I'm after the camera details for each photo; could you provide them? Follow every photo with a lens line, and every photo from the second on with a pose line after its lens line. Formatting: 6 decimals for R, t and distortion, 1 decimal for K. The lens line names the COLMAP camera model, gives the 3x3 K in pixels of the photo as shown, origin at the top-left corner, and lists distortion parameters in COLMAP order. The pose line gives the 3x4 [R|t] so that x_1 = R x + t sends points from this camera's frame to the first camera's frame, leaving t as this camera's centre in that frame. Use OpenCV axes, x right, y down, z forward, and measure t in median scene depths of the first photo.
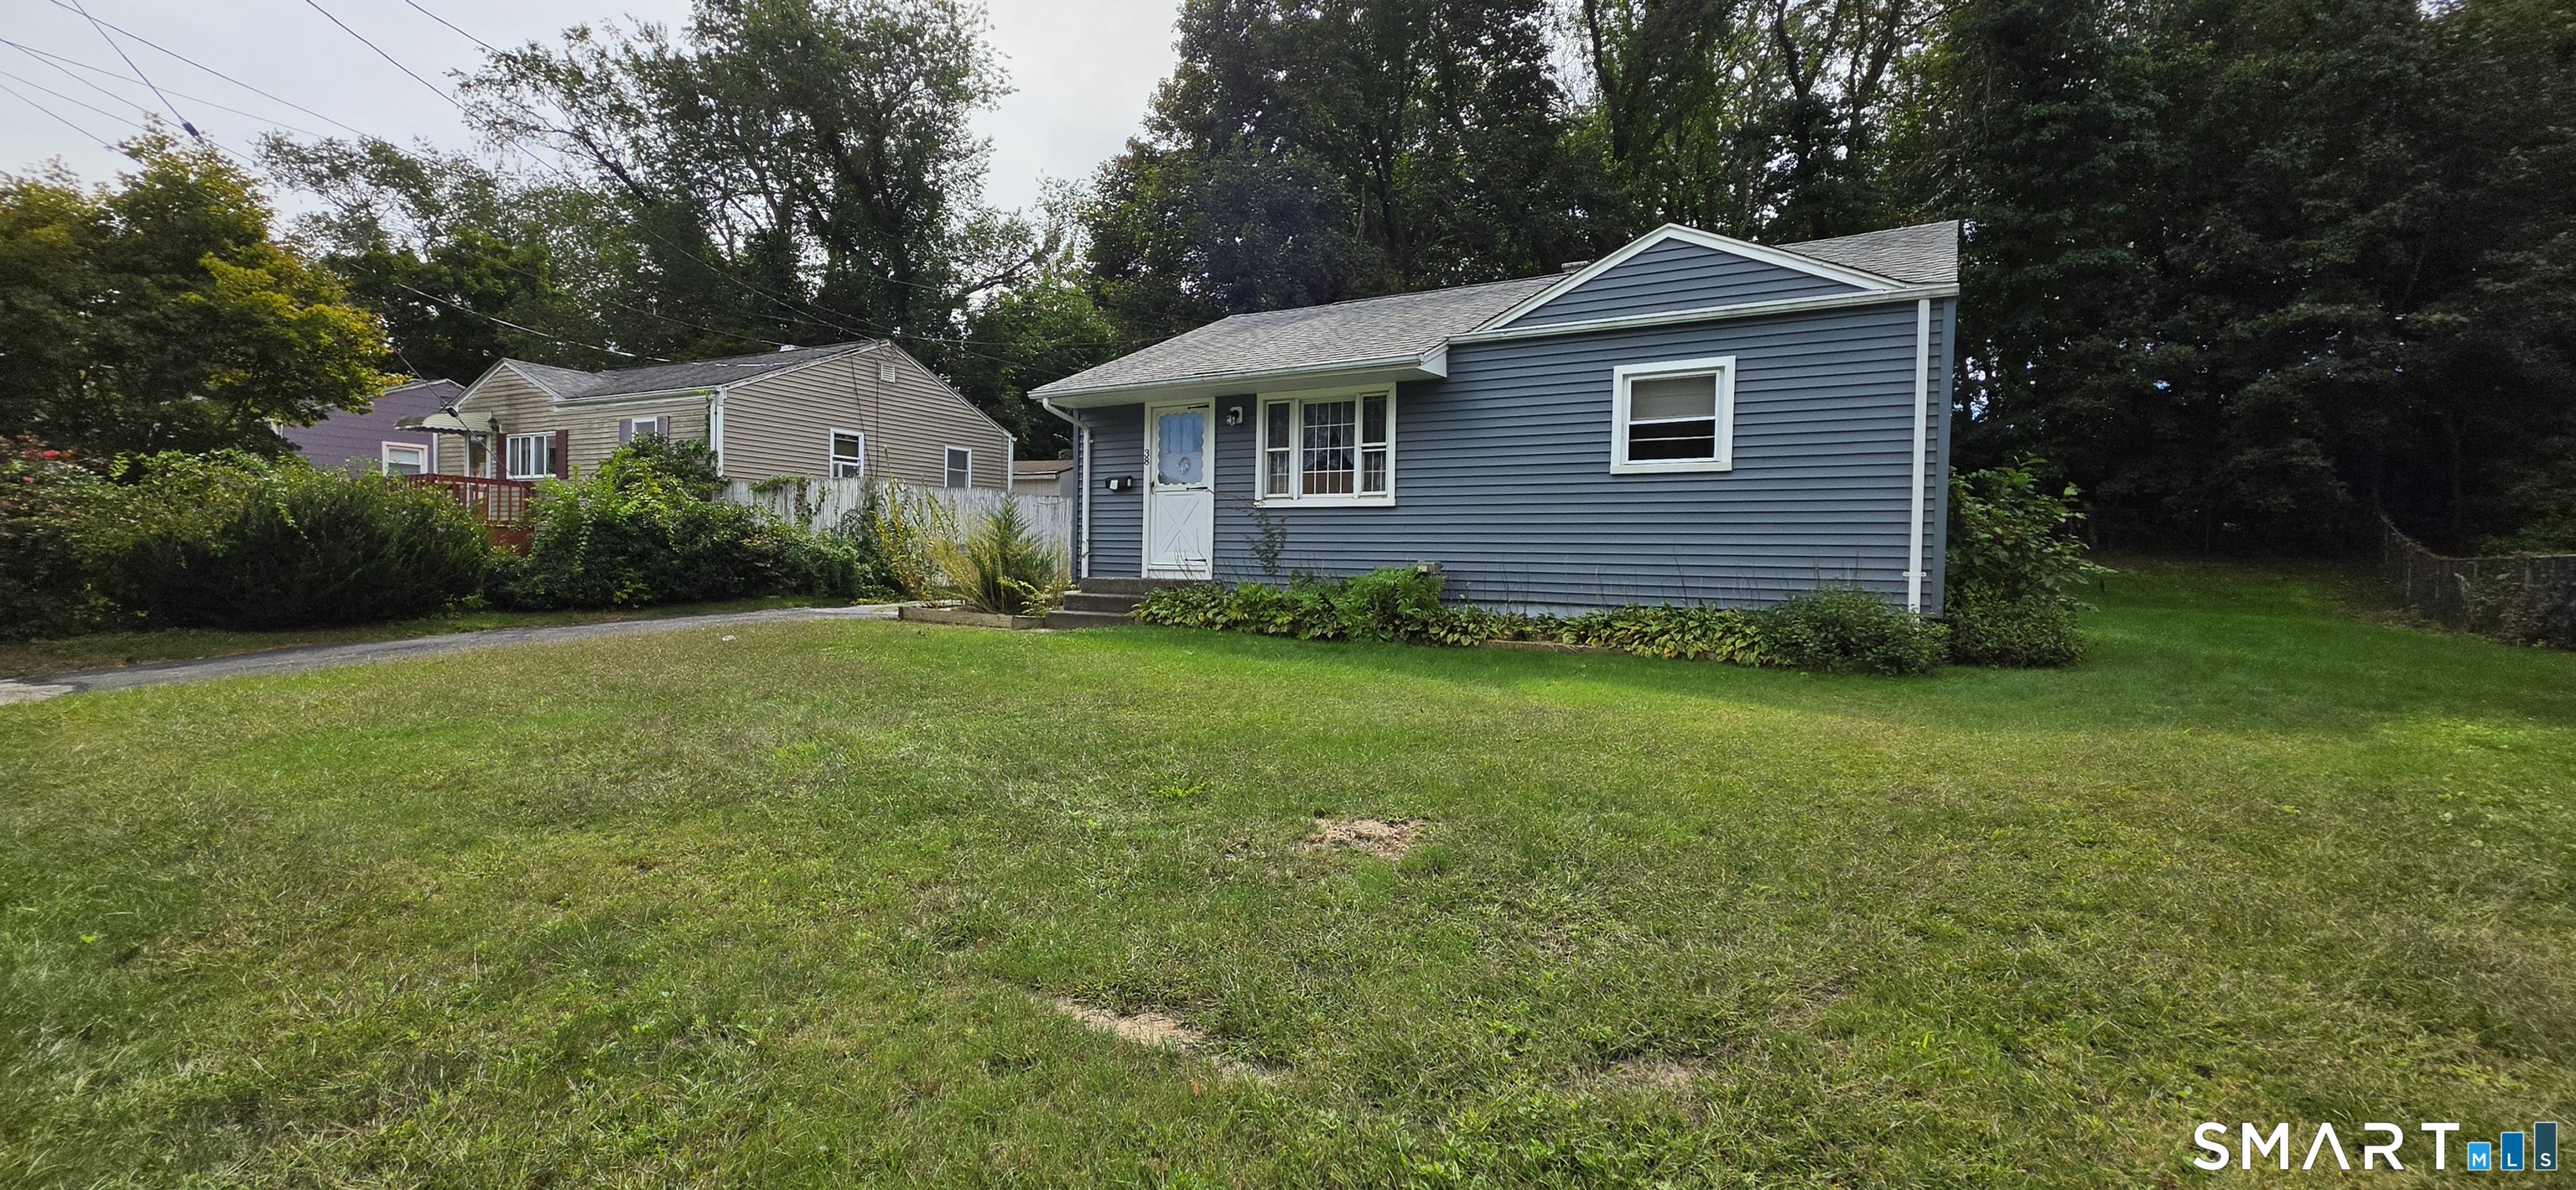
lens RADIAL K [[1048.0, 0, 1288.0], [0, 1048.0, 595.0], [0, 0, 1]] dist [0.014713, -0.000090]
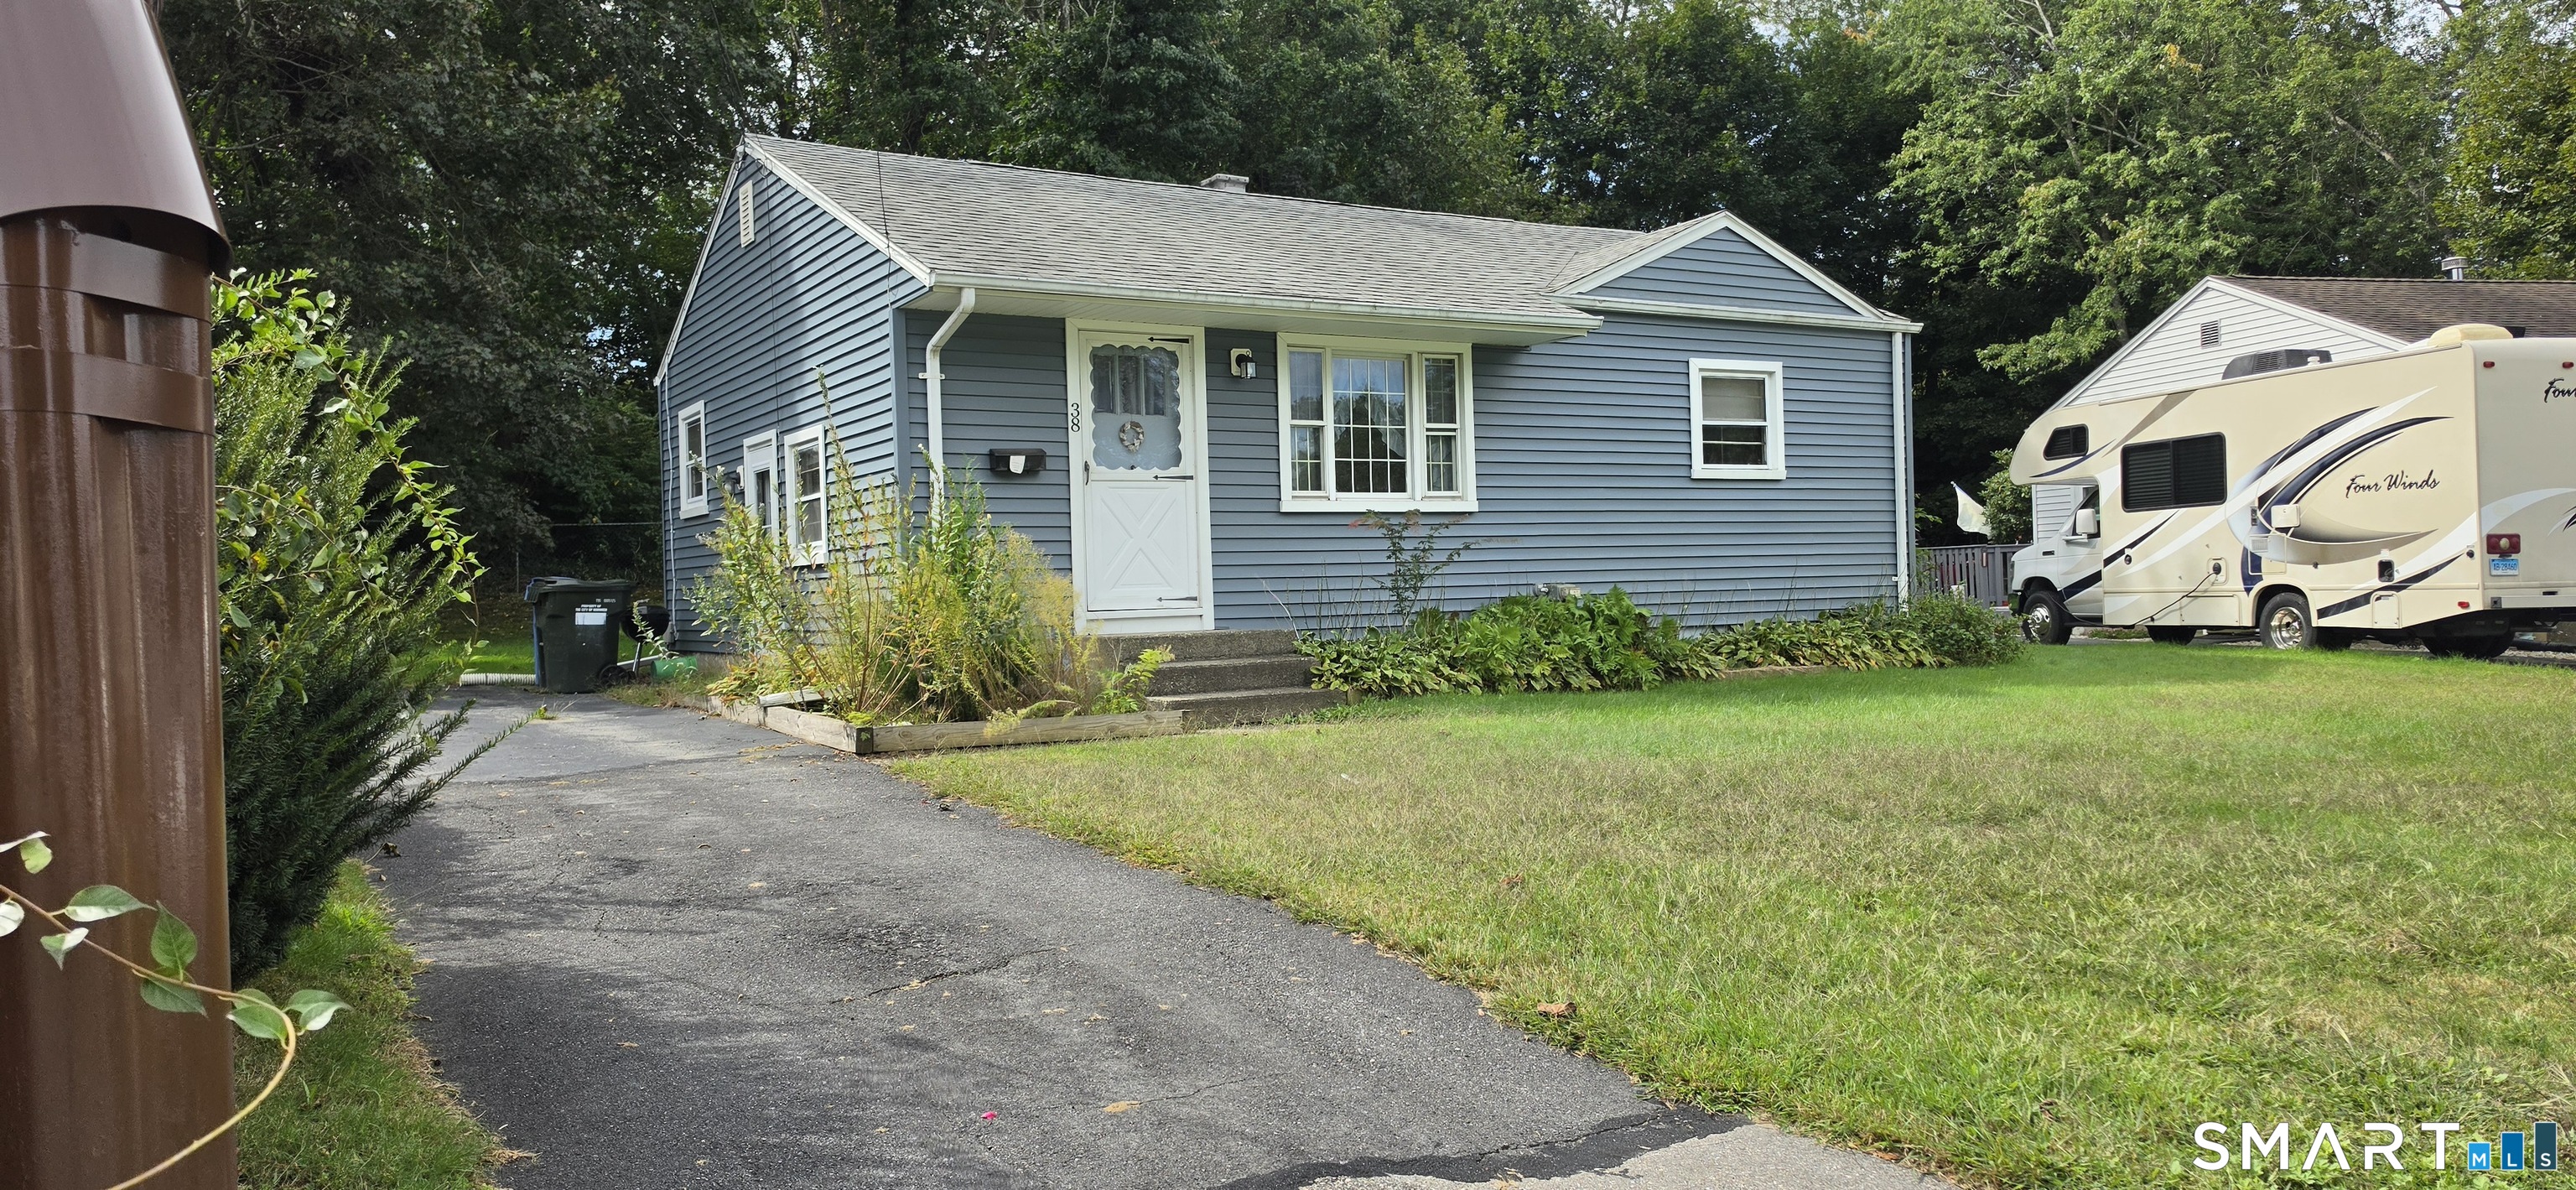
lens RADIAL K [[1847.3, 0, 1290.8], [0, 1847.3, 620.3], [0, 0, 1]] dist [0.052540, -0.005108]
pose [[0.448283, -0.039003, 0.893041, -1.100450], [0.071279, 0.997426, 0.007781, -0.027951], [-0.891045, 0.060167, 0.449909, 0.531690]]
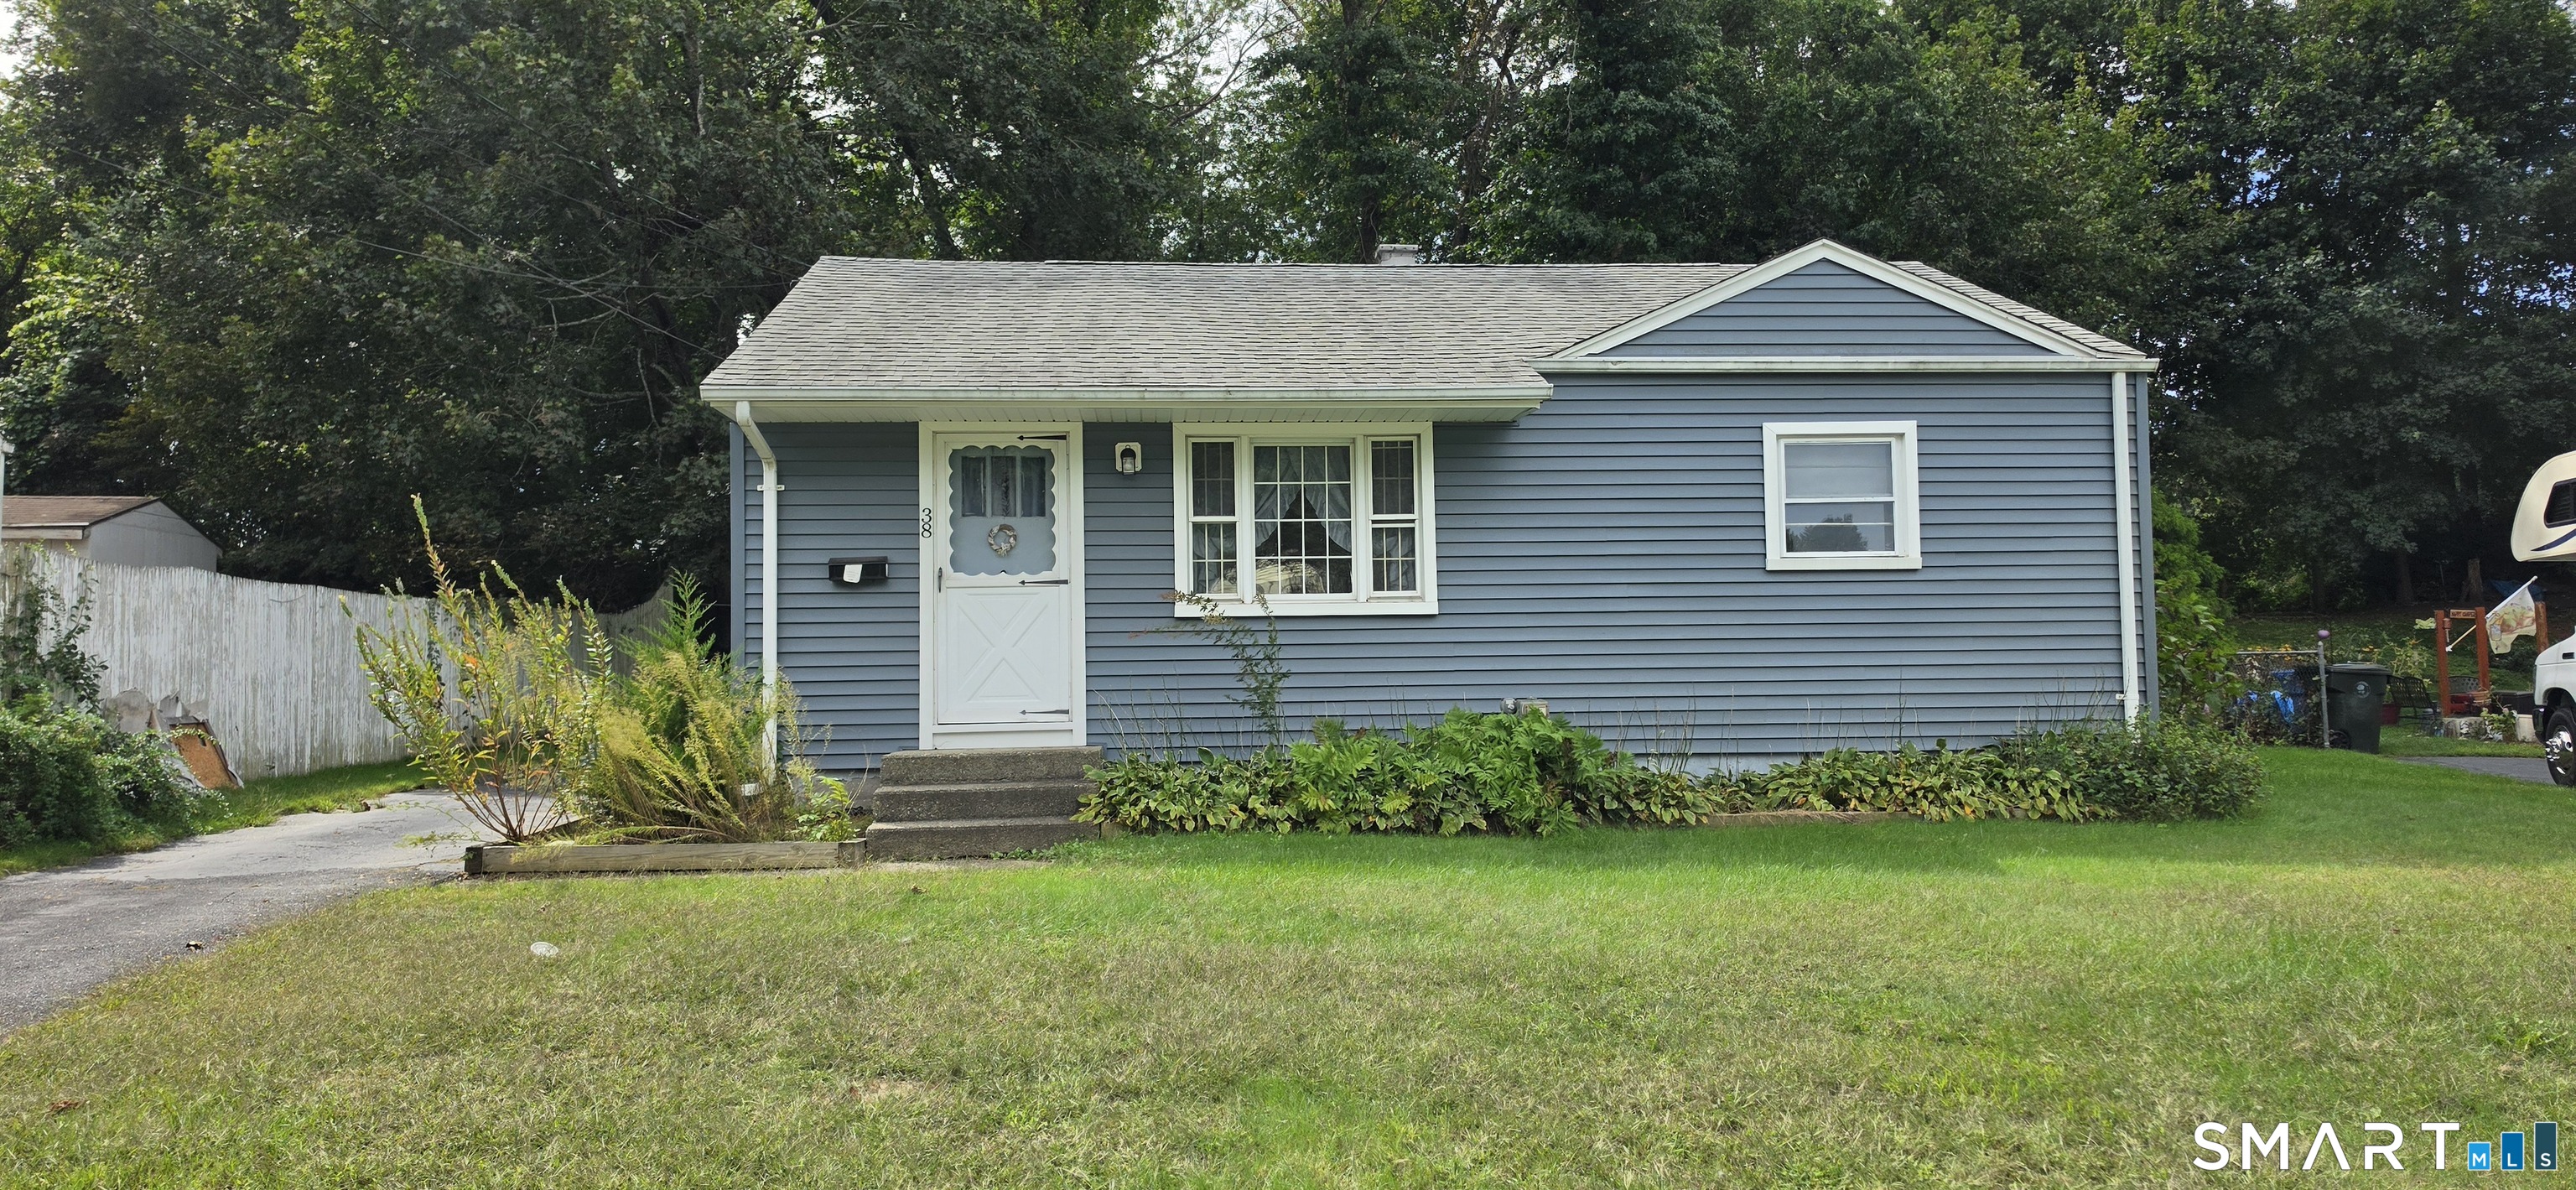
lens RADIAL K [[1830.2, 0, 1285.0], [0, 1830.2, 584.5], [0, 0, 1]] dist [0.054465, -0.053983]
pose [[0.808410, 0.002255, 0.588615, -0.617169], [0.049818, 0.996142, -0.072238, -0.027079], [-0.586507, 0.087721, 0.805180, 0.158445]]
